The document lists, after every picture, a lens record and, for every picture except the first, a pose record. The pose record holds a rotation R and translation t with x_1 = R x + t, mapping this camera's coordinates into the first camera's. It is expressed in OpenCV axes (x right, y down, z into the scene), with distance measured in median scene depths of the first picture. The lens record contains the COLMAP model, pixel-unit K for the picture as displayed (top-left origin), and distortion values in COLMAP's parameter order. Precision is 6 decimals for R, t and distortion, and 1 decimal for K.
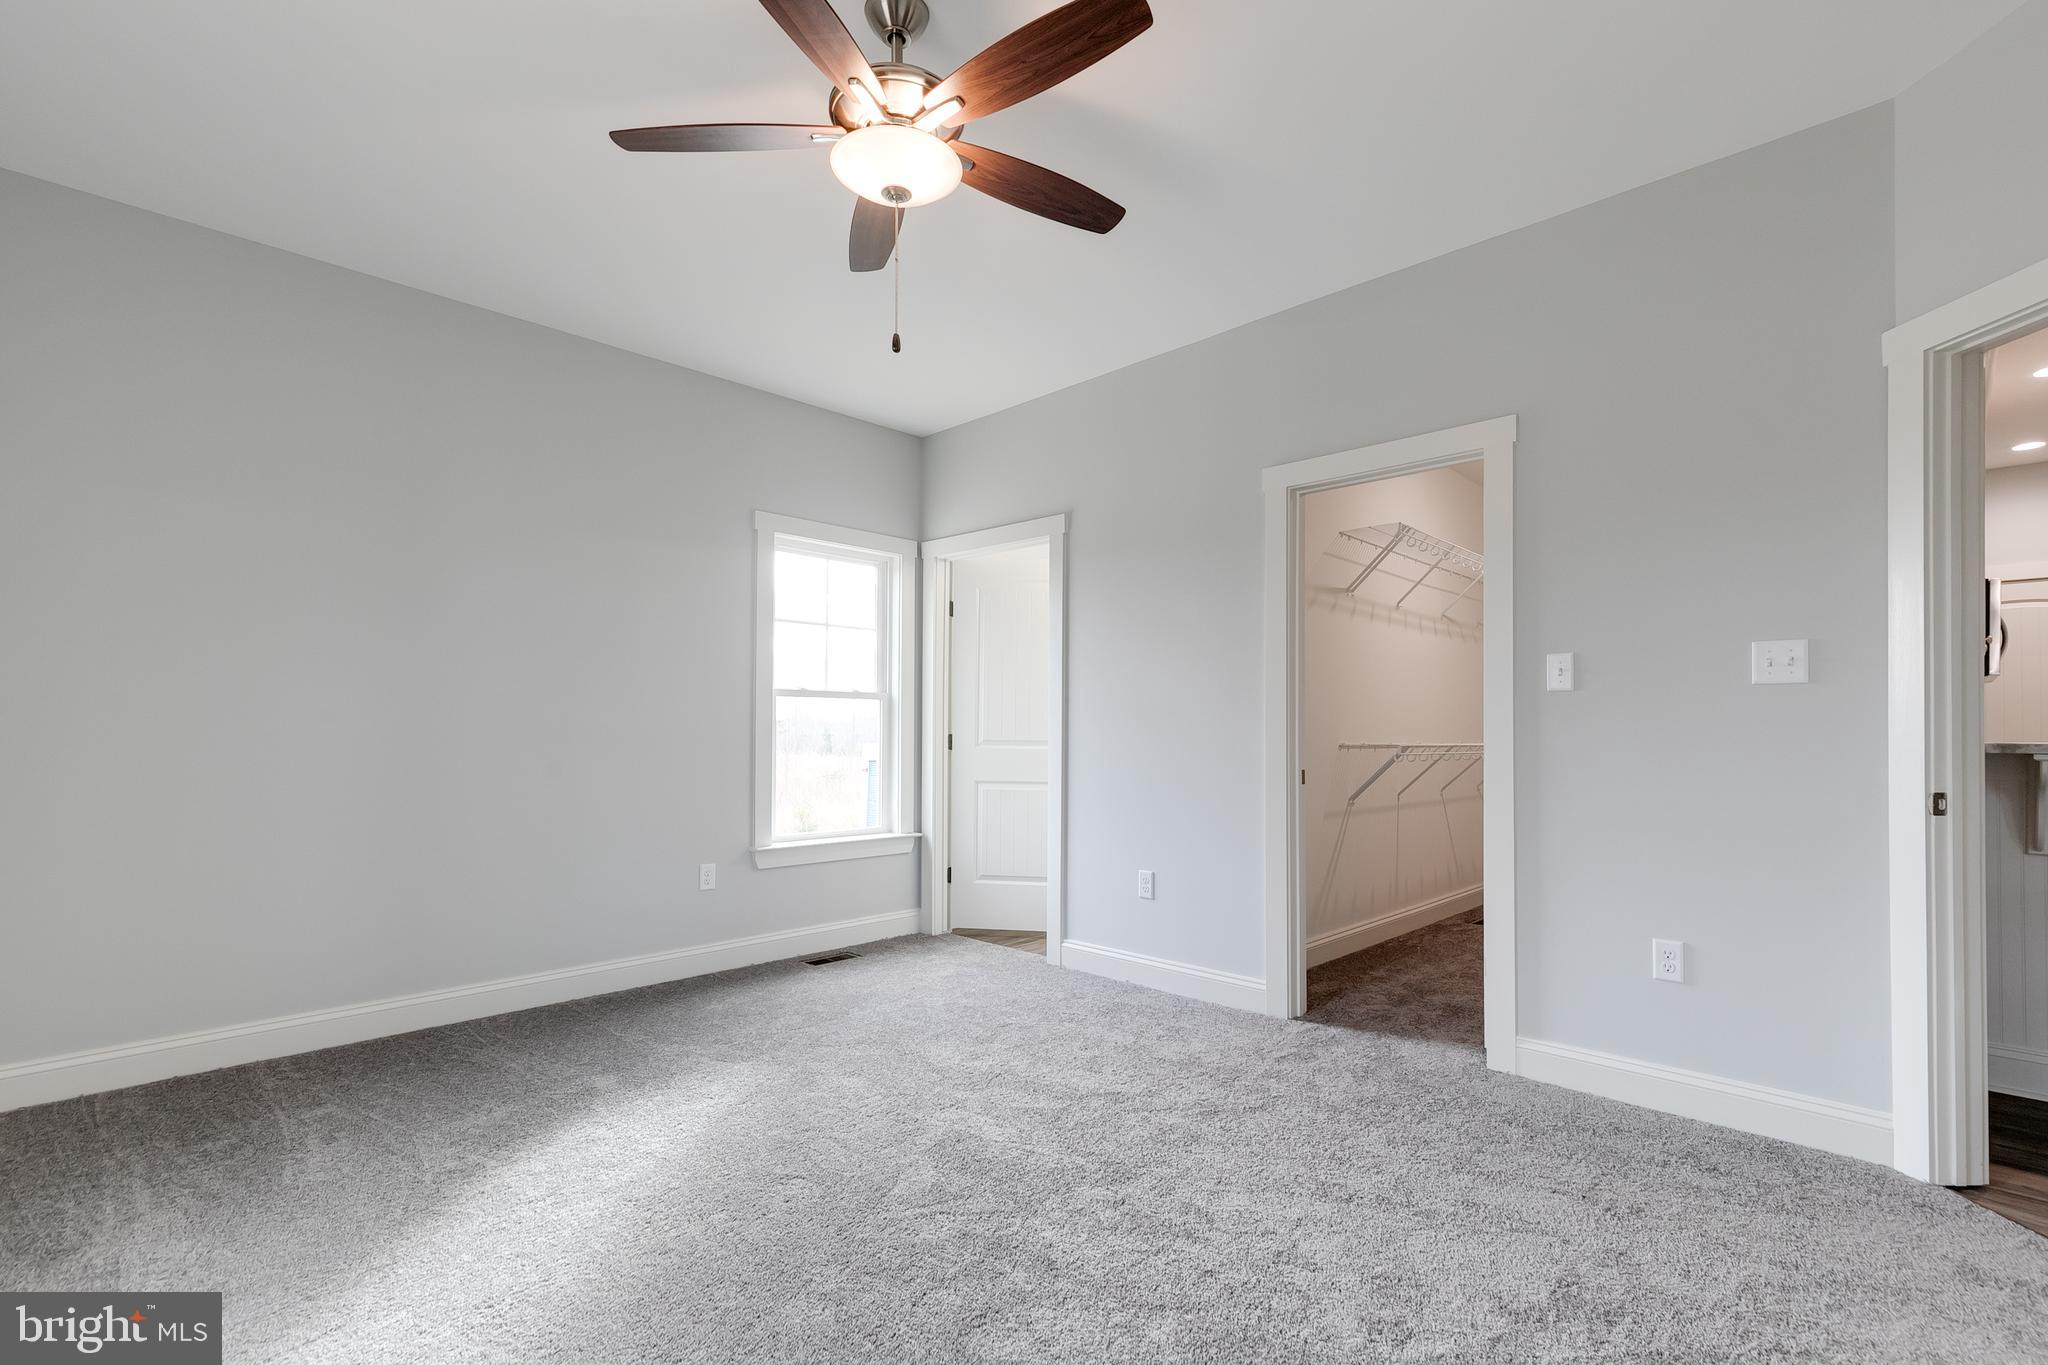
lens RADIAL K [[966.9, 0, 1060.2], [0, 966.9, 721.7], [0, 0, 1]] dist [0.010581, -0.000070]
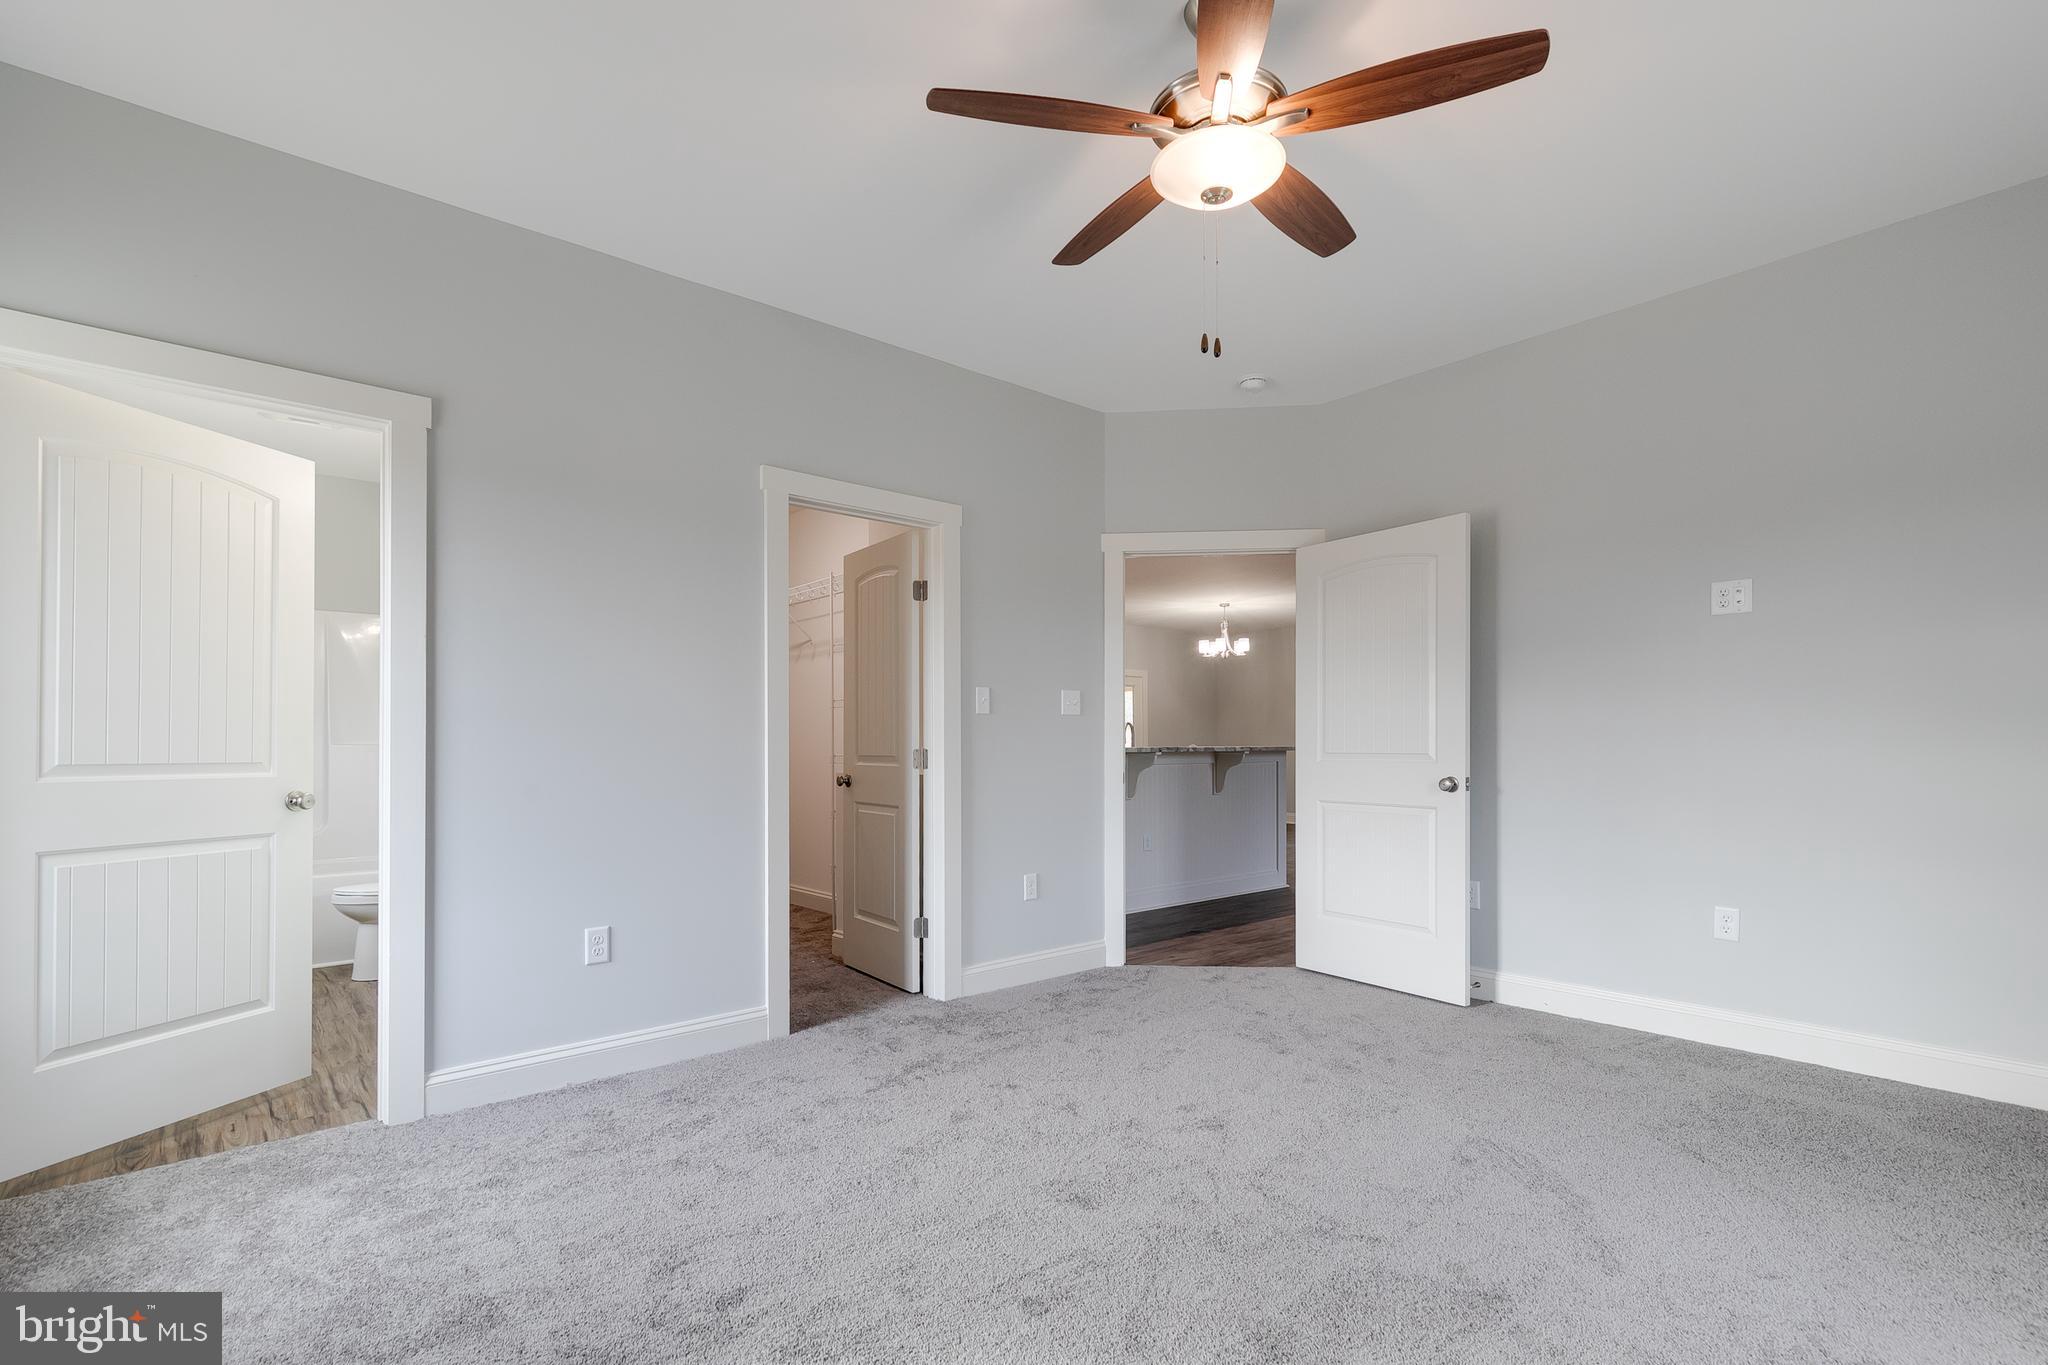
lens RADIAL K [[937.6, 0, 1035.8], [0, 937.6, 749.3], [0, 0, 1]] dist [0.004499, -0.000090]
pose [[0.085881, -0.010025, 0.996255, -0.632837], [-0.007576, 0.999914, 0.010715, 0.003395], [-0.996277, -0.008468, 0.085797, 0.609889]]
